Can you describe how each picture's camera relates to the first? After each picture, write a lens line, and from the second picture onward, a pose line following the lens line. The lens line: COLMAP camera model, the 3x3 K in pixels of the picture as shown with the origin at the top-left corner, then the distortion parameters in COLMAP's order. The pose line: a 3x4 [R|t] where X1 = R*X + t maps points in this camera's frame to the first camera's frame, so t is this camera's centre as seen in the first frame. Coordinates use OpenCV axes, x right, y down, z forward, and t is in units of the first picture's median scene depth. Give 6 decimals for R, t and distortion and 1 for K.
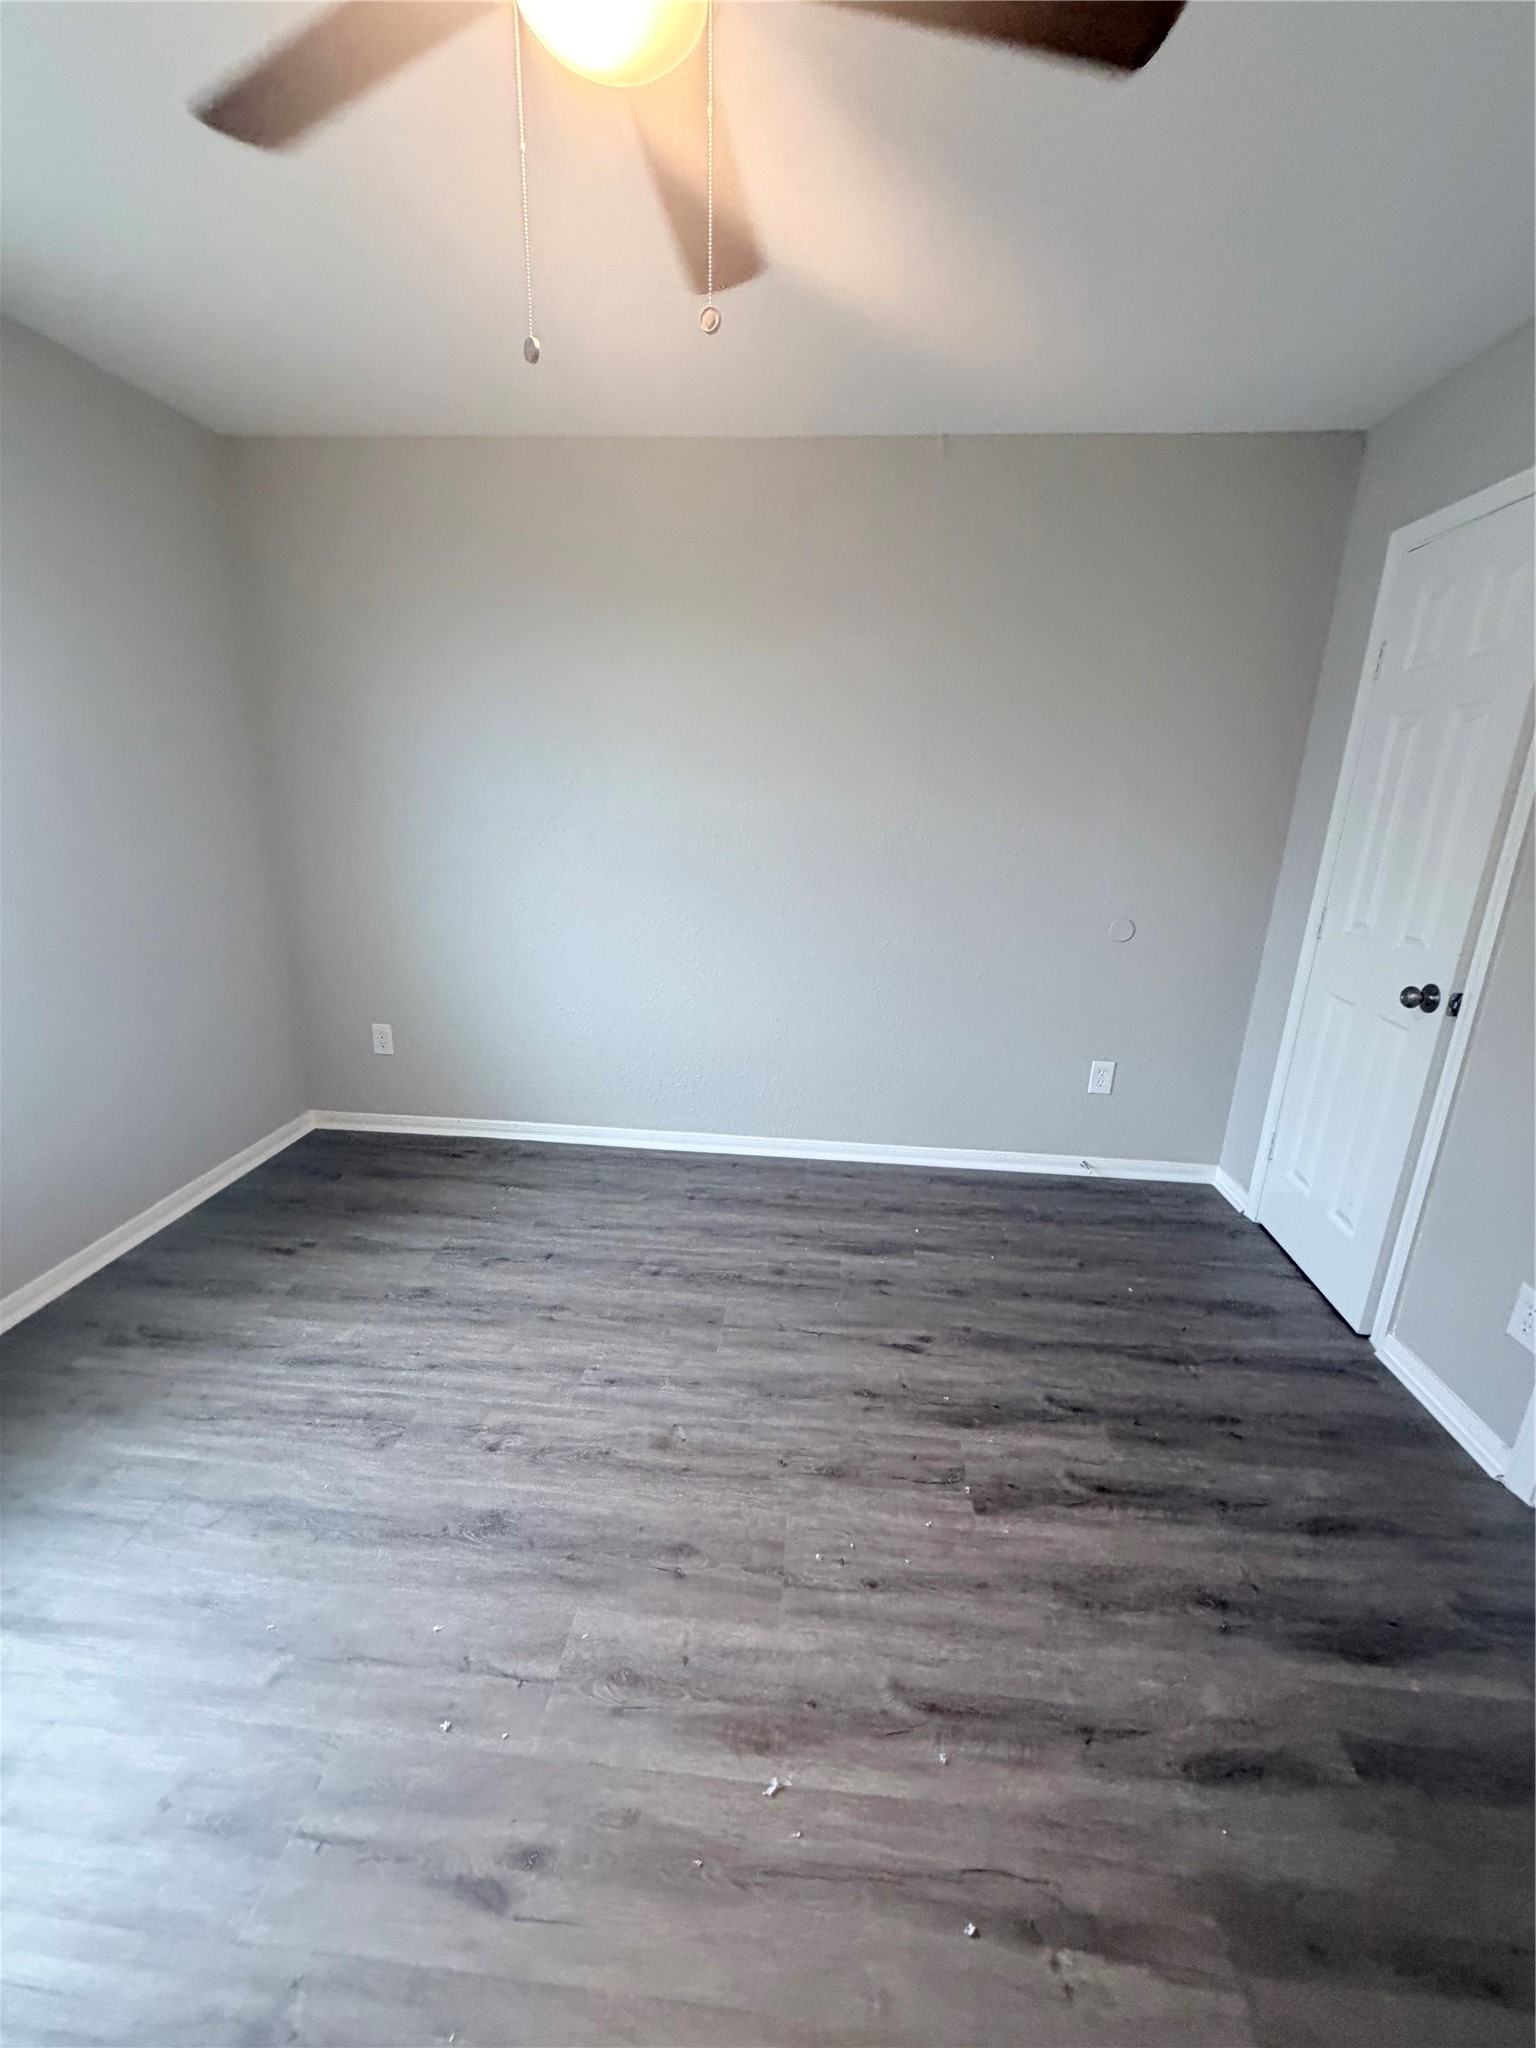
lens RADIAL K [[805.0, 0, 772.8], [0, 805.0, 1022.1], [0, 0, 1]] dist [-0.001598, 0.001089]
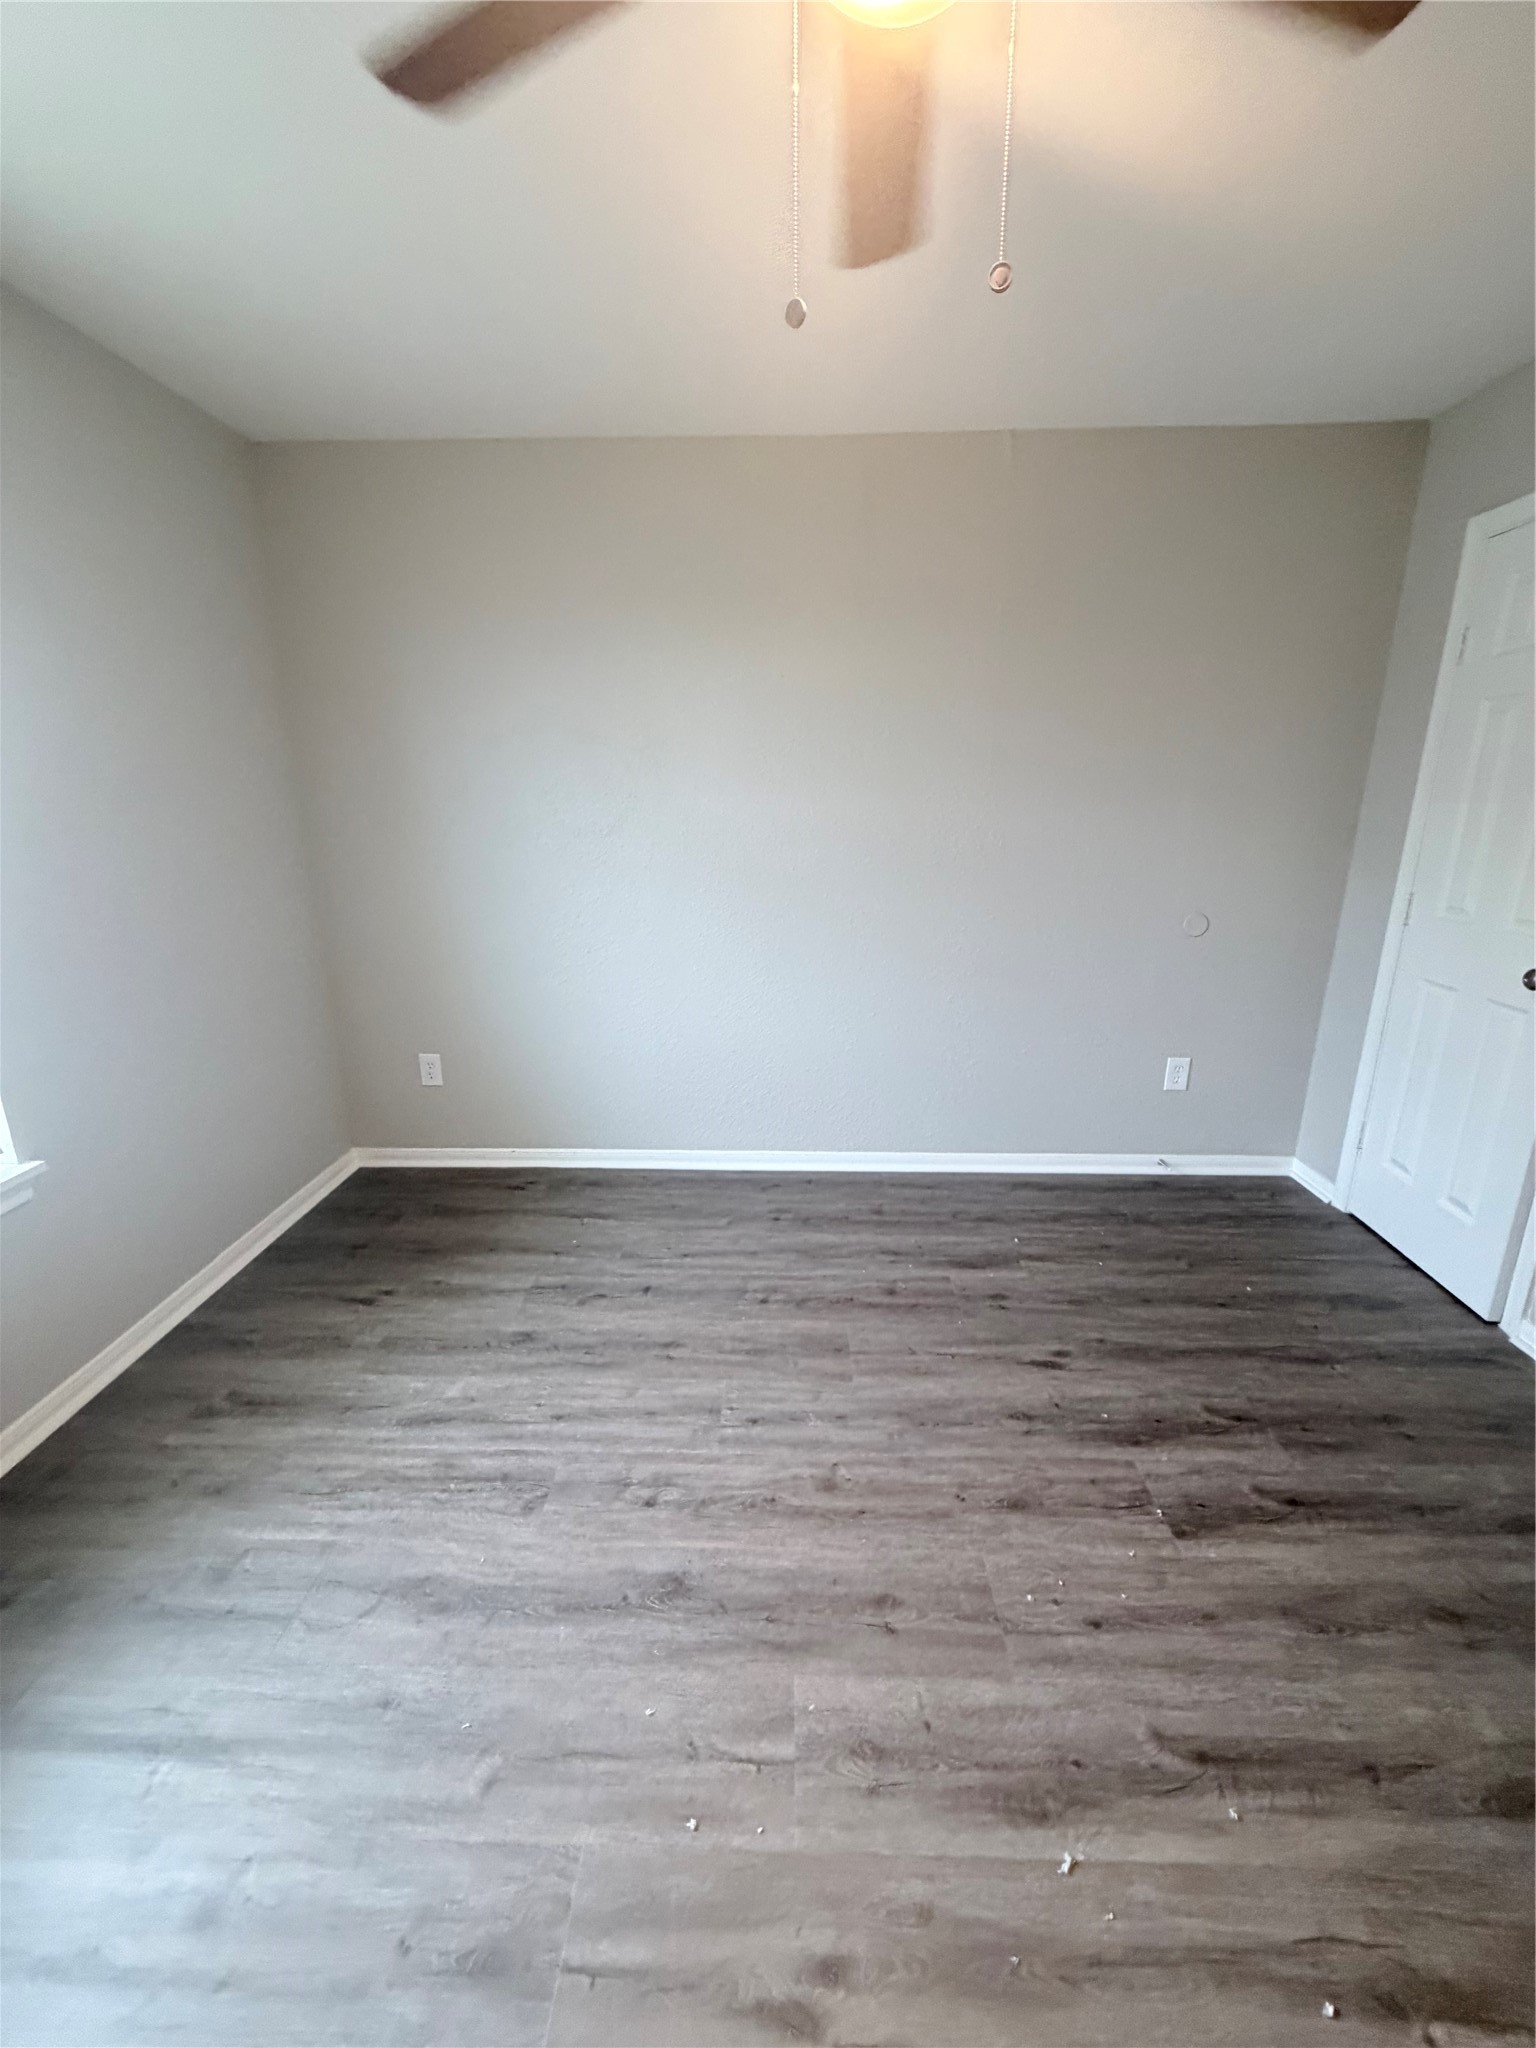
lens RADIAL K [[805.0, 0, 779.4], [0, 805.0, 1023.0], [0, 0, 1]] dist [-0.001598, 0.001089]
pose [[0.998015, -0.045026, 0.044022, -0.218135], [0.045499, 0.998916, -0.009800, -0.012106], [-0.043533, 0.011784, 0.998982, 0.054048]]
